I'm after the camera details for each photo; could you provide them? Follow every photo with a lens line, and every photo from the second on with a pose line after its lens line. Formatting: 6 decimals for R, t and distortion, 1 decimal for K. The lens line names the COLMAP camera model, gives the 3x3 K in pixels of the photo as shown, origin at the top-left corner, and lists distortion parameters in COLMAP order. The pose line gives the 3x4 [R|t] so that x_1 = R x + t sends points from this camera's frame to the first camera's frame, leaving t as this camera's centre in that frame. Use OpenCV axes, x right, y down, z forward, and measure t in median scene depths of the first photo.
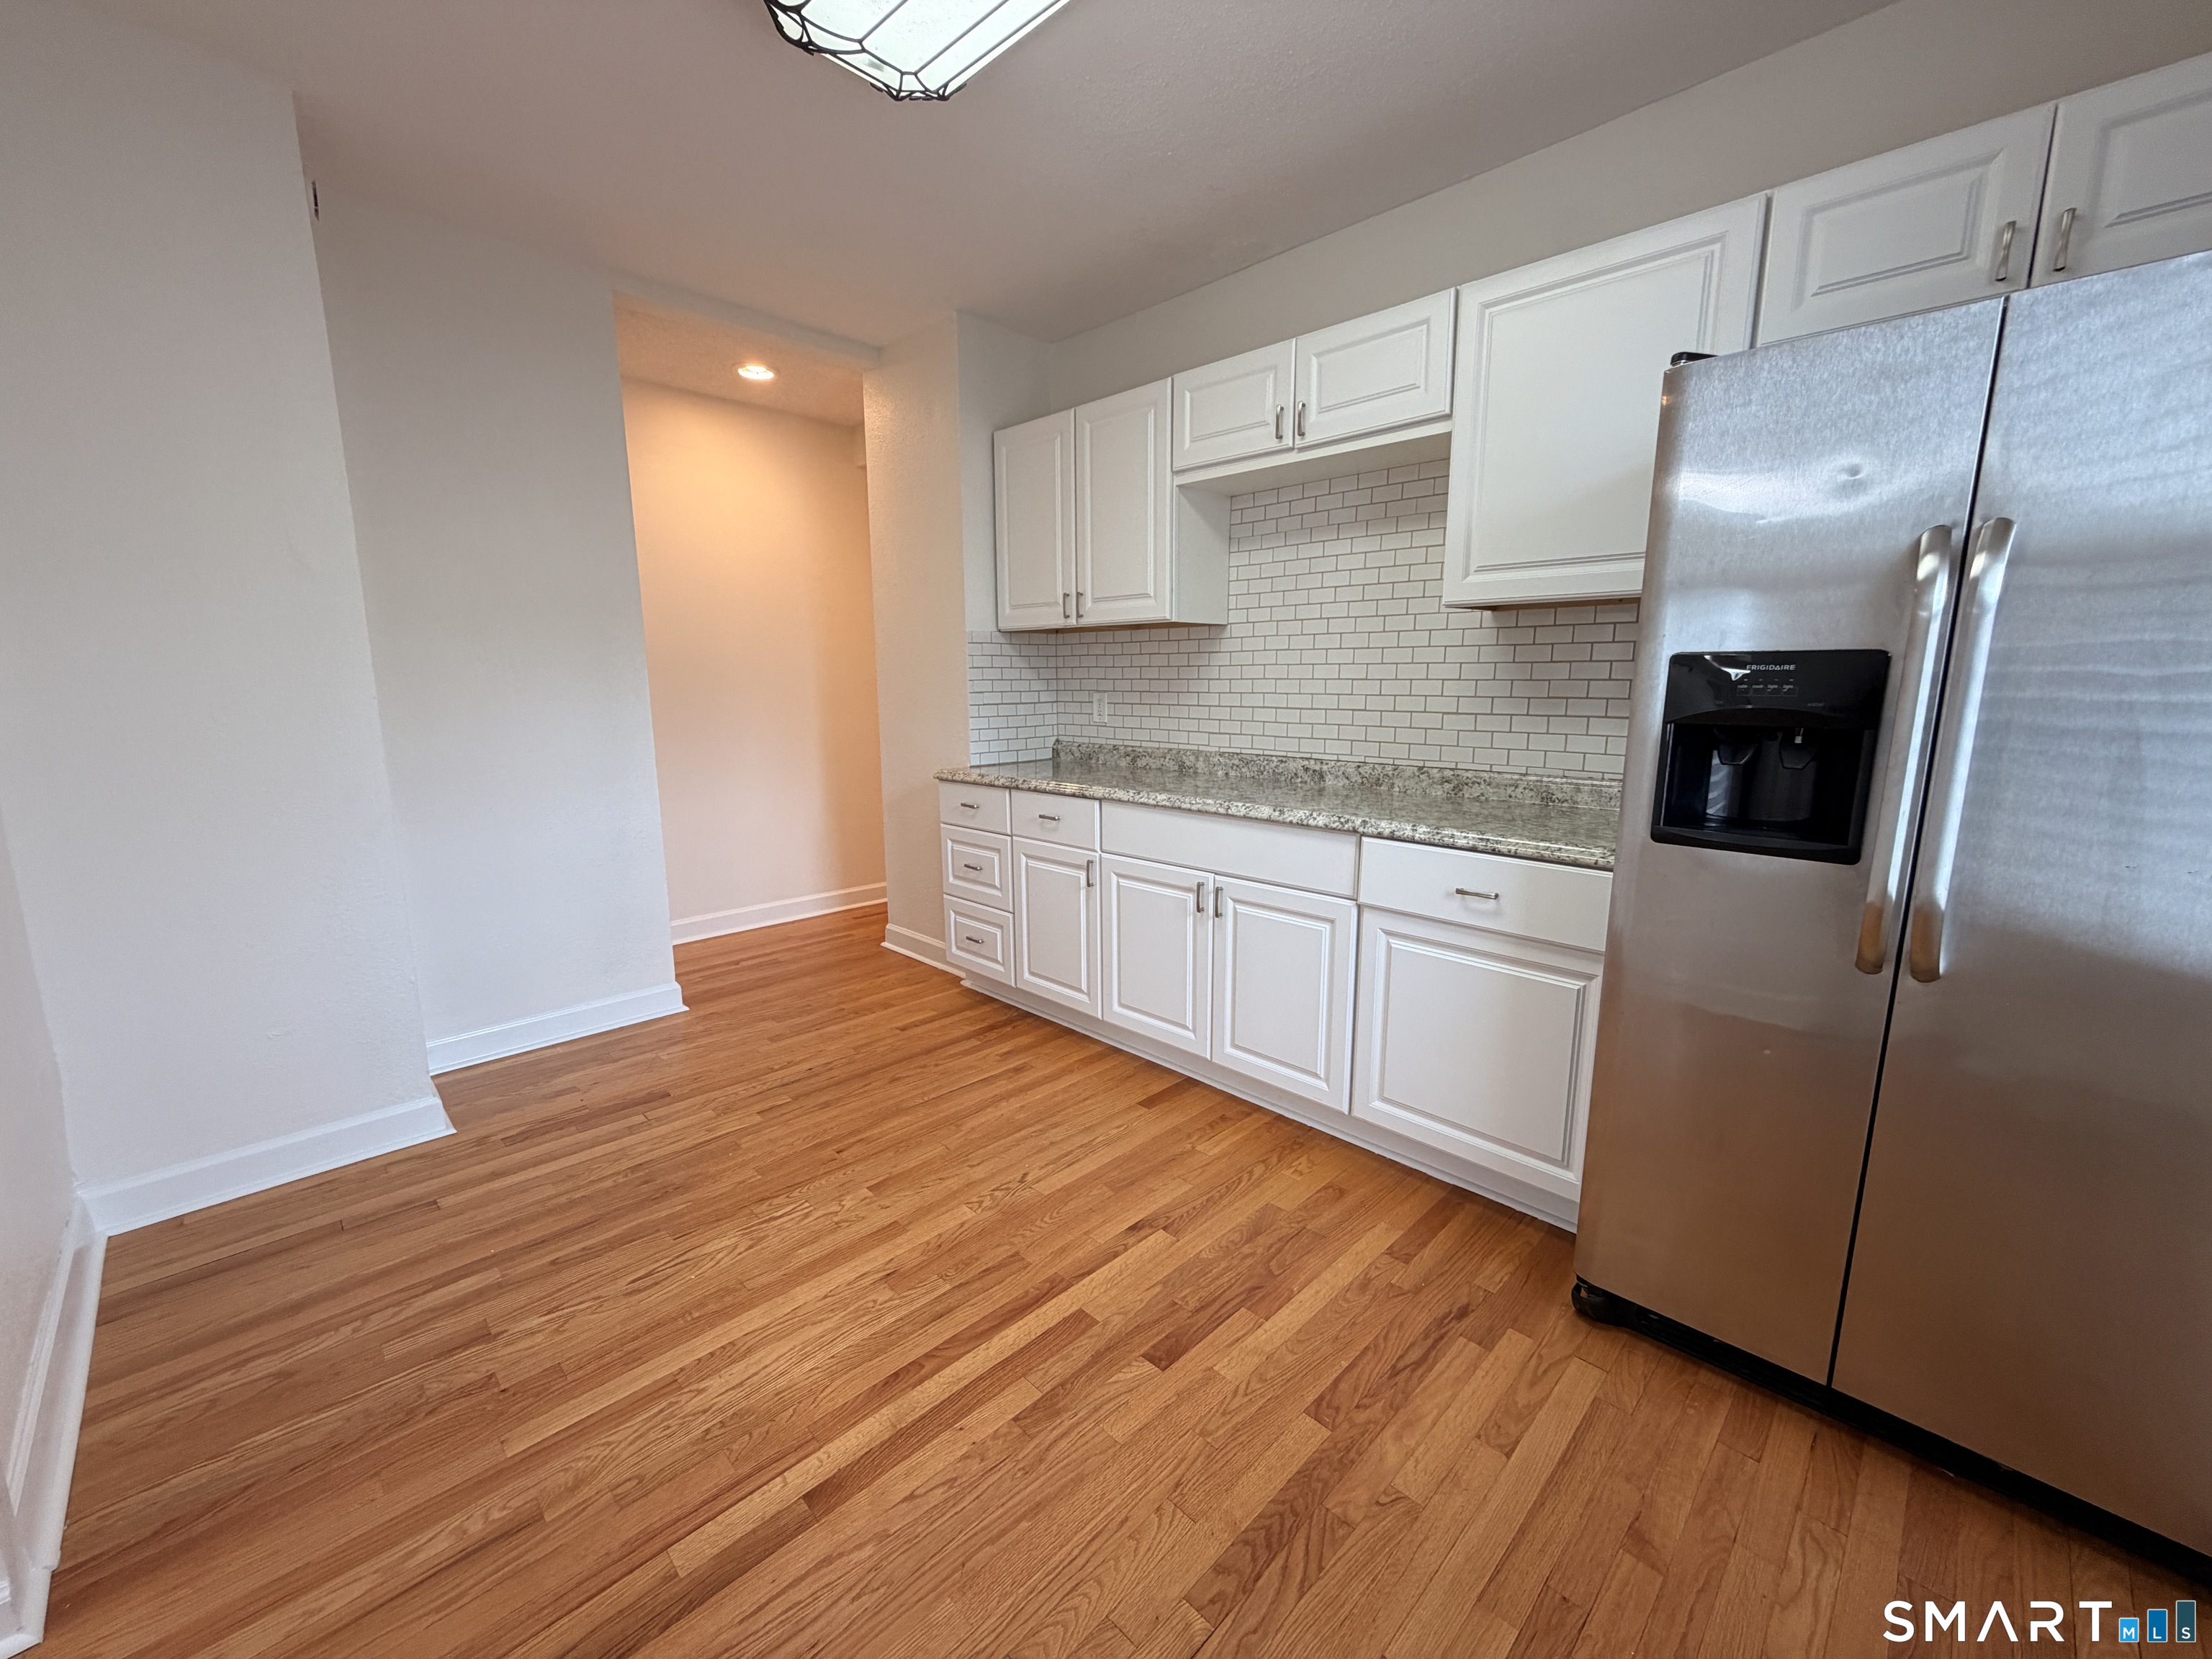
lens RADIAL K [[882.9, 0, 1094.6], [0, 882.9, 829.4], [0, 0, 1]] dist [-0.000859, 0.000609]
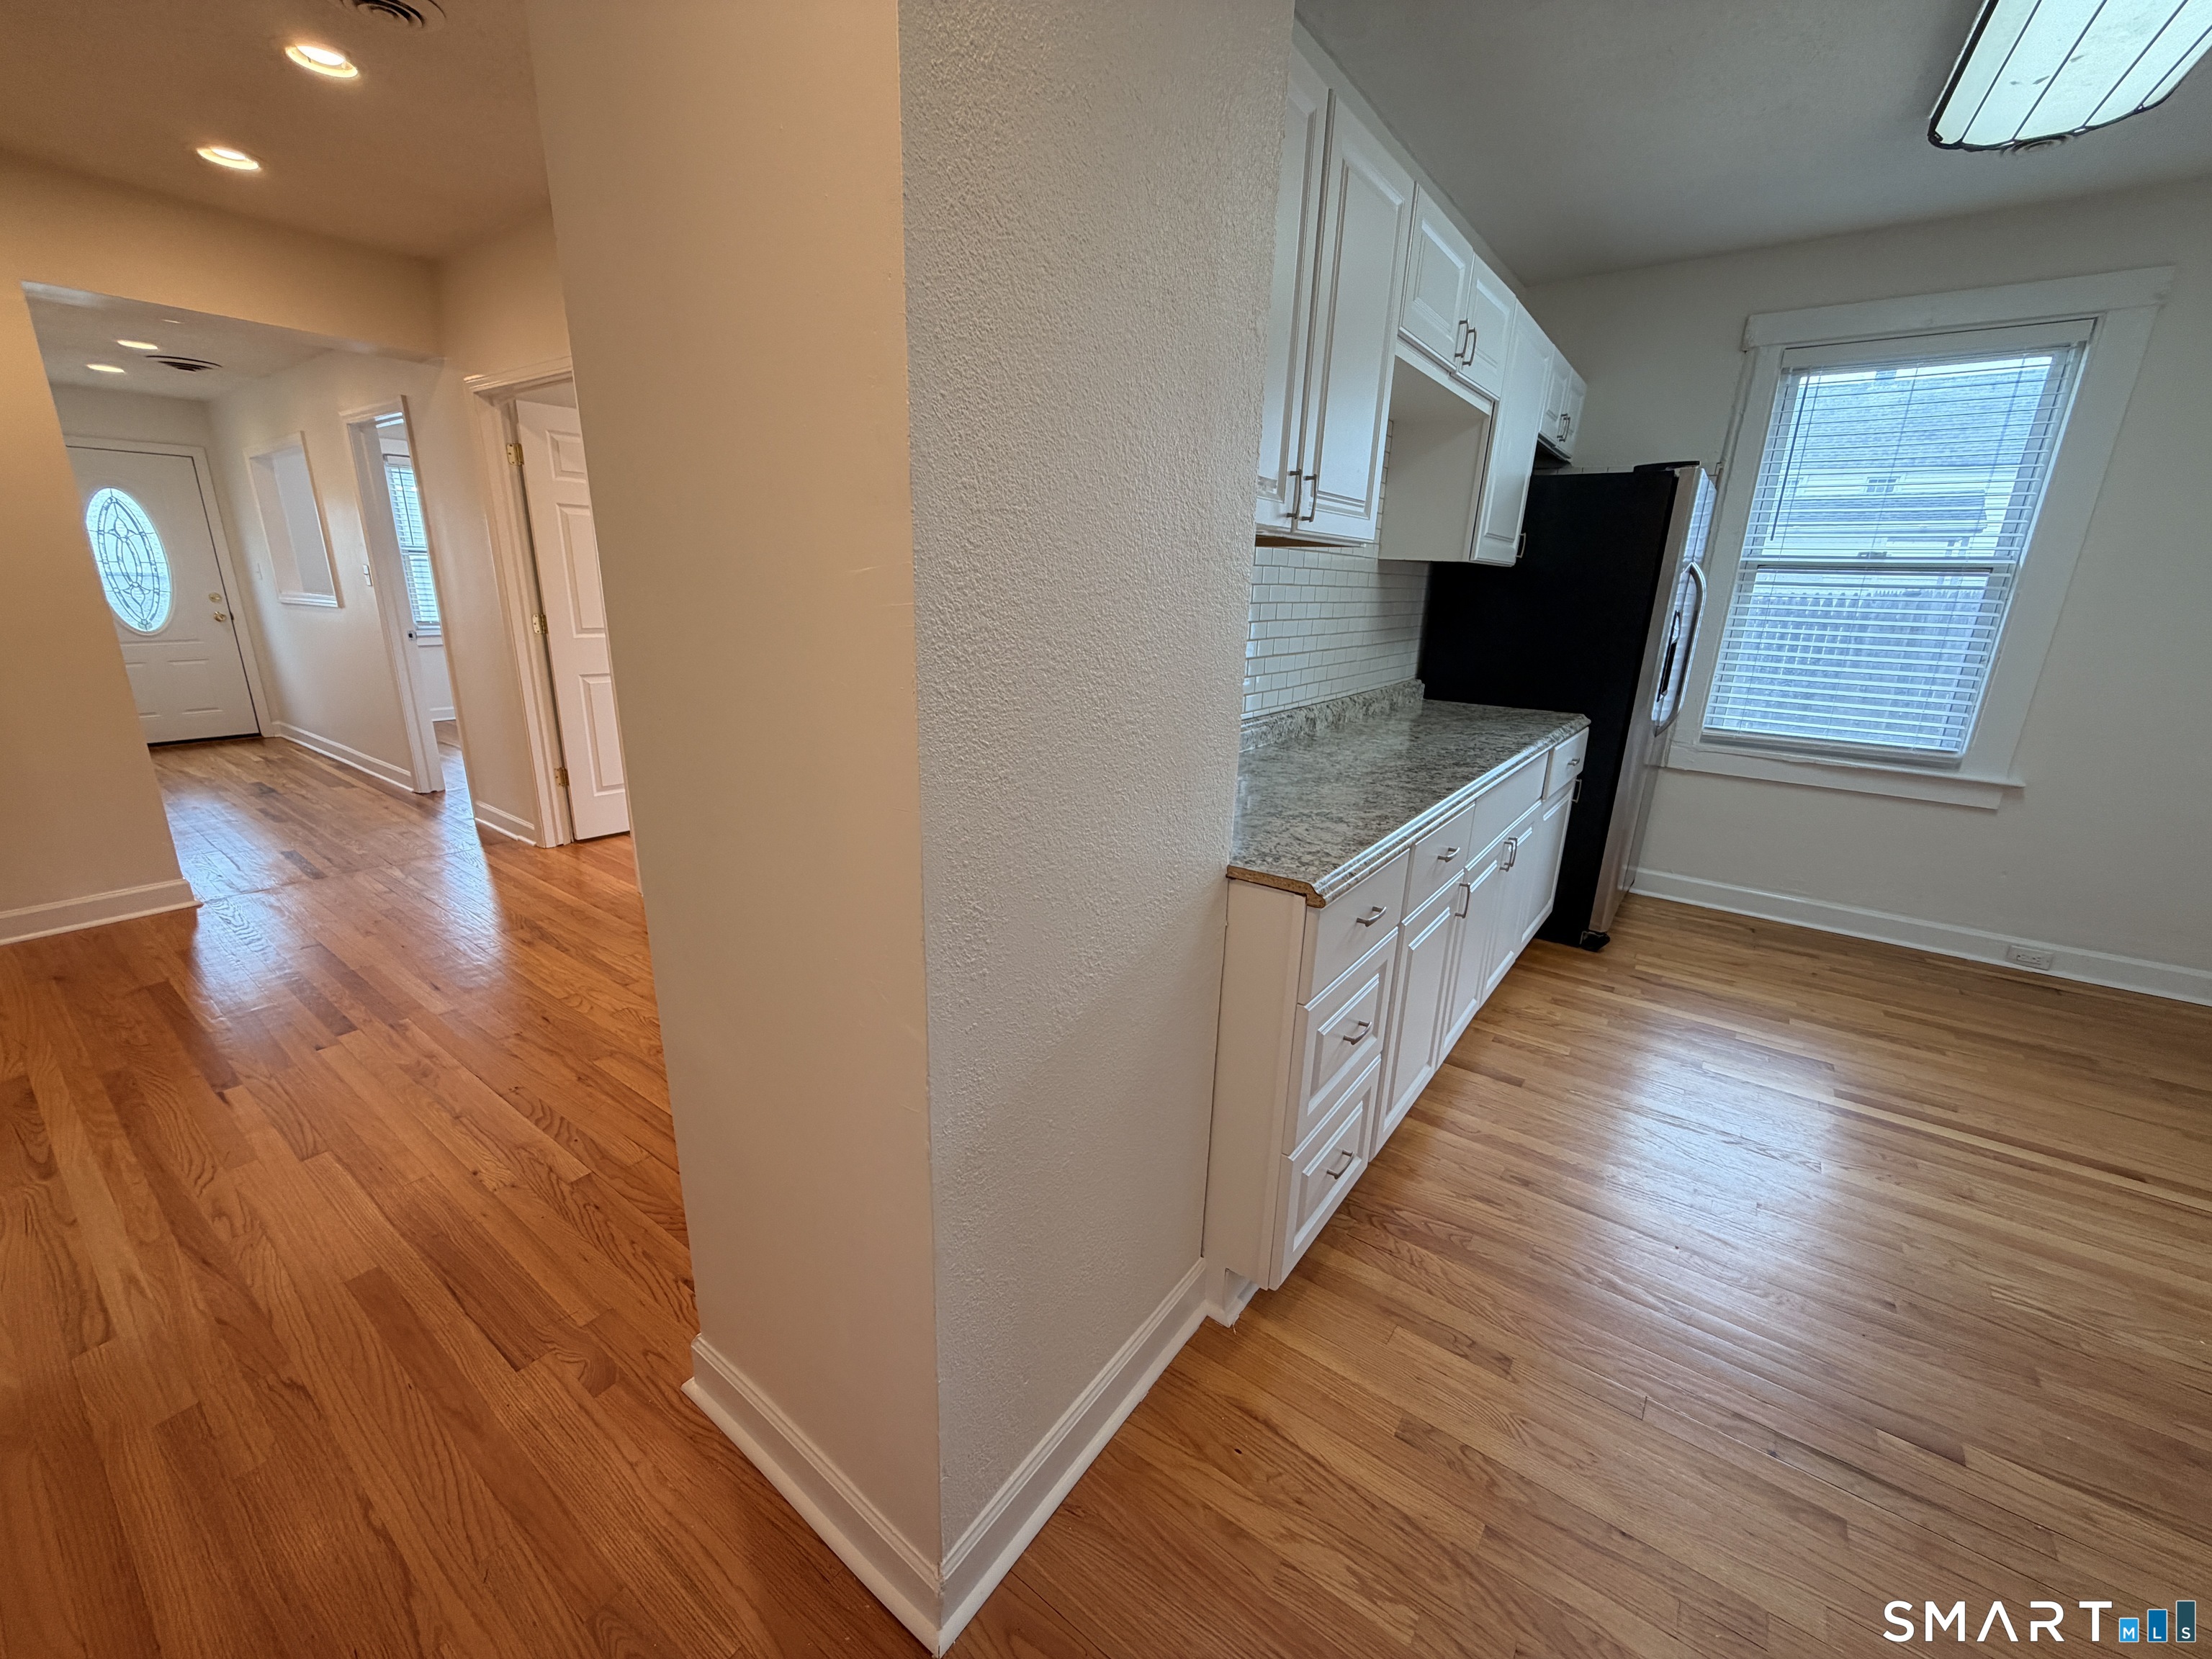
lens RADIAL K [[882.9, 0, 1095.9], [0, 882.9, 832.3], [0, 0, 1]] dist [-0.000859, 0.000609]
pose [[-0.158305, -0.271043, 0.949461, -0.756484], [0.146974, 0.944405, 0.294105, -0.312572], [-0.976390, 0.186104, -0.109668, 1.612415]]
